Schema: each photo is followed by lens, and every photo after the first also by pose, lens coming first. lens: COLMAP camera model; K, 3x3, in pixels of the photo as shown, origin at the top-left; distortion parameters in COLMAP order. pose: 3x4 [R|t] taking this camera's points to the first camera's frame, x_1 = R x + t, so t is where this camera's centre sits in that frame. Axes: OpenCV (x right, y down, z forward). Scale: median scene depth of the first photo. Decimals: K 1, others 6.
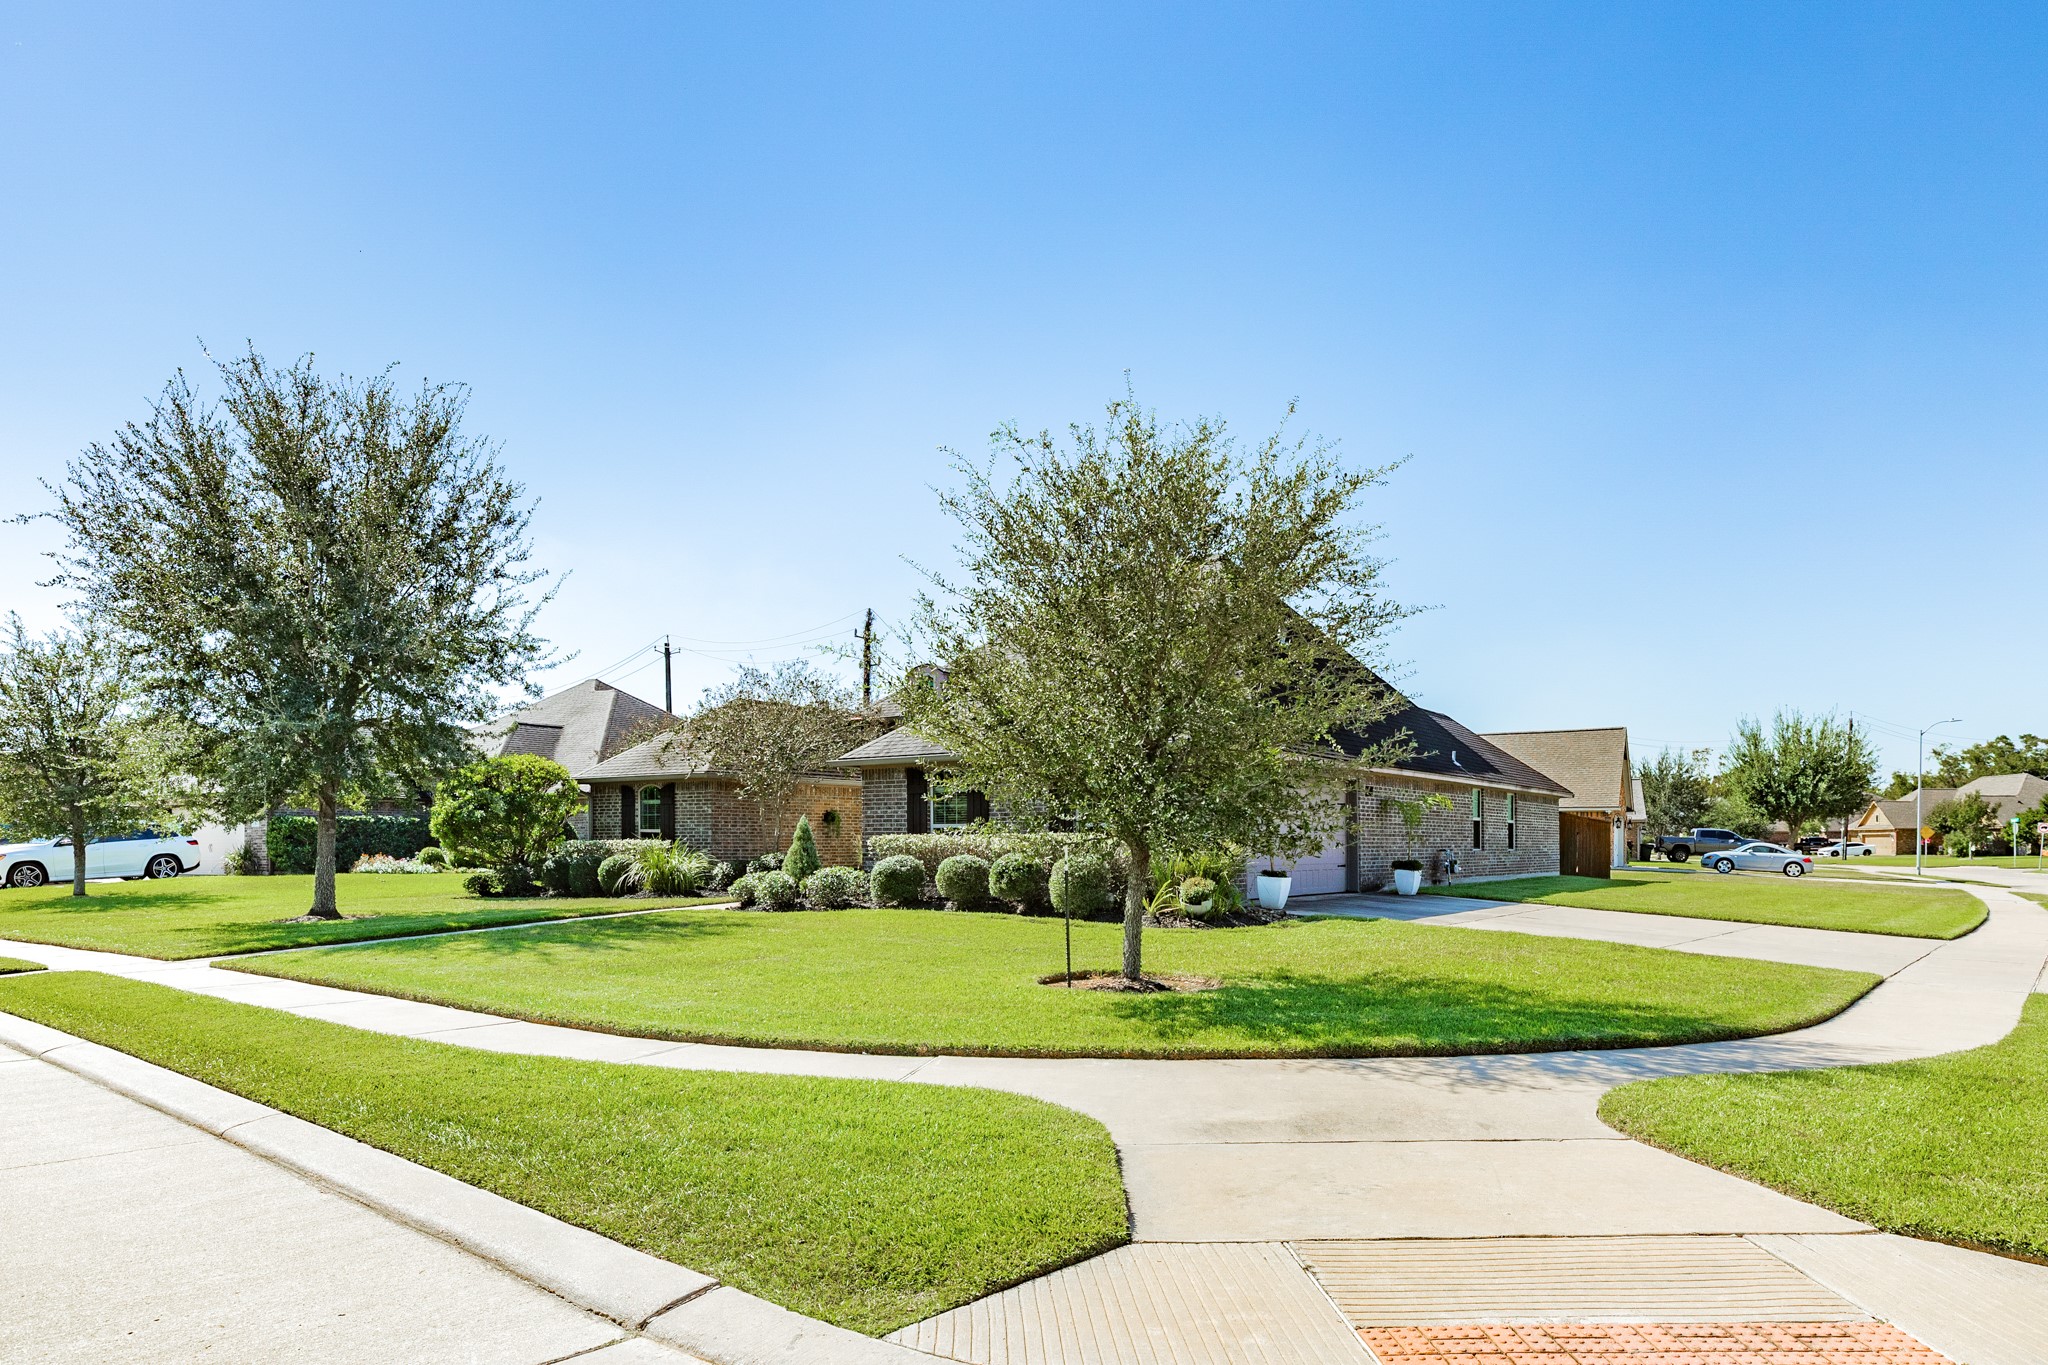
lens RADIAL K [[1114.8, 0, 1024.0], [0, 1114.8, 682.5], [0, 0, 1]] dist [0.015553, -0.000382]
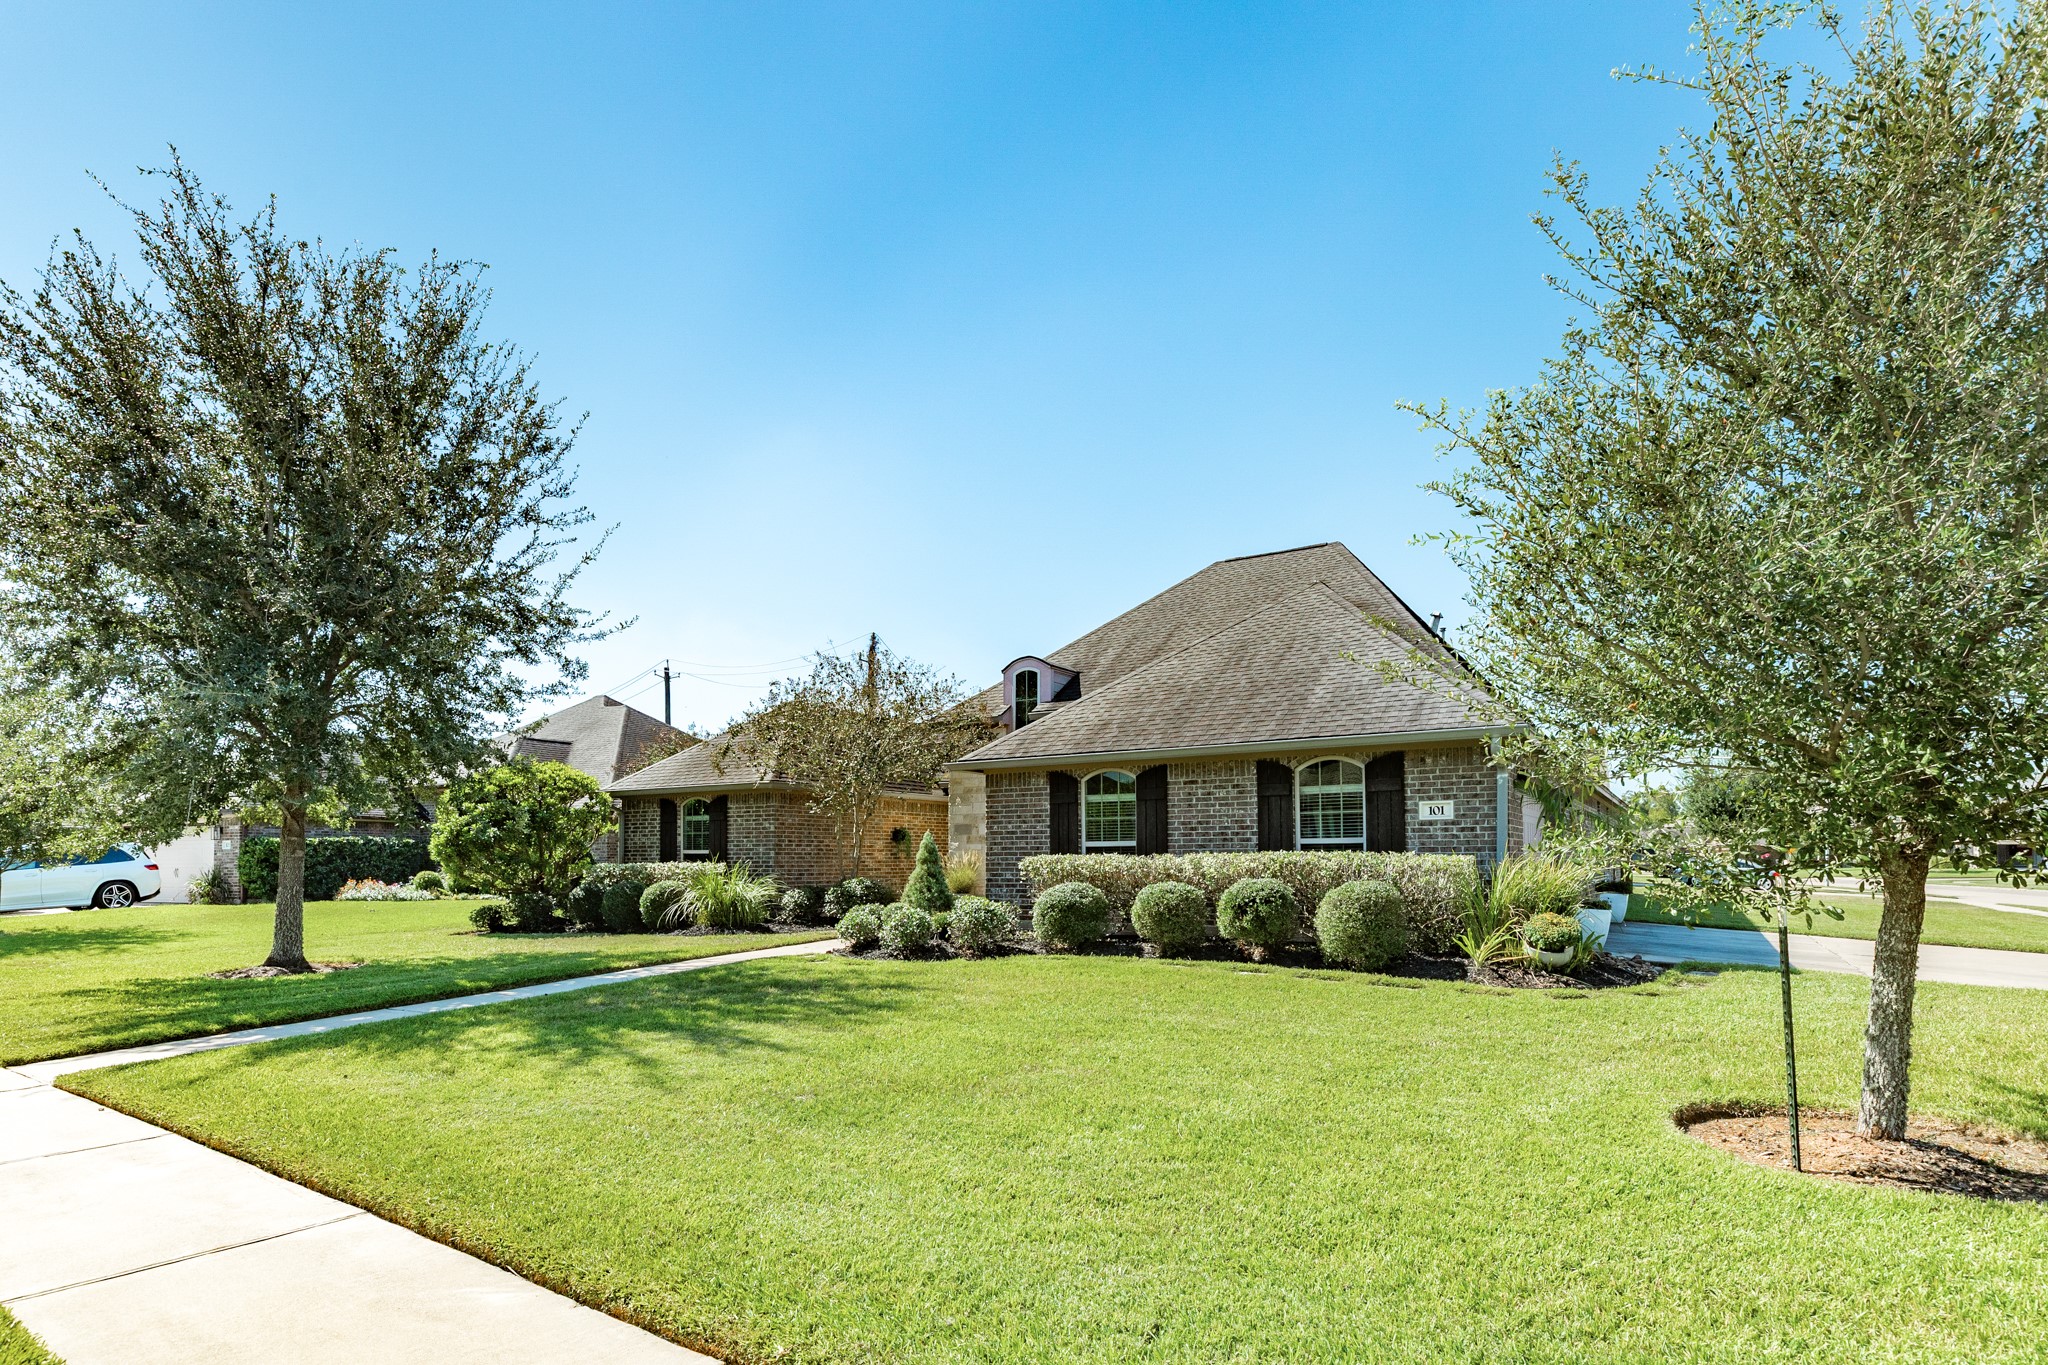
lens RADIAL K [[1095.1, 0, 1098.5], [0, 1095.1, 690.6], [0, 0, 1]] dist [-0.001099, 0.011812]
pose [[0.998041, 0.004536, 0.062403, -0.096142], [-0.003726, 0.999908, -0.013080, 0.023135], [-0.062456, 0.012822, 0.997965, 0.172774]]
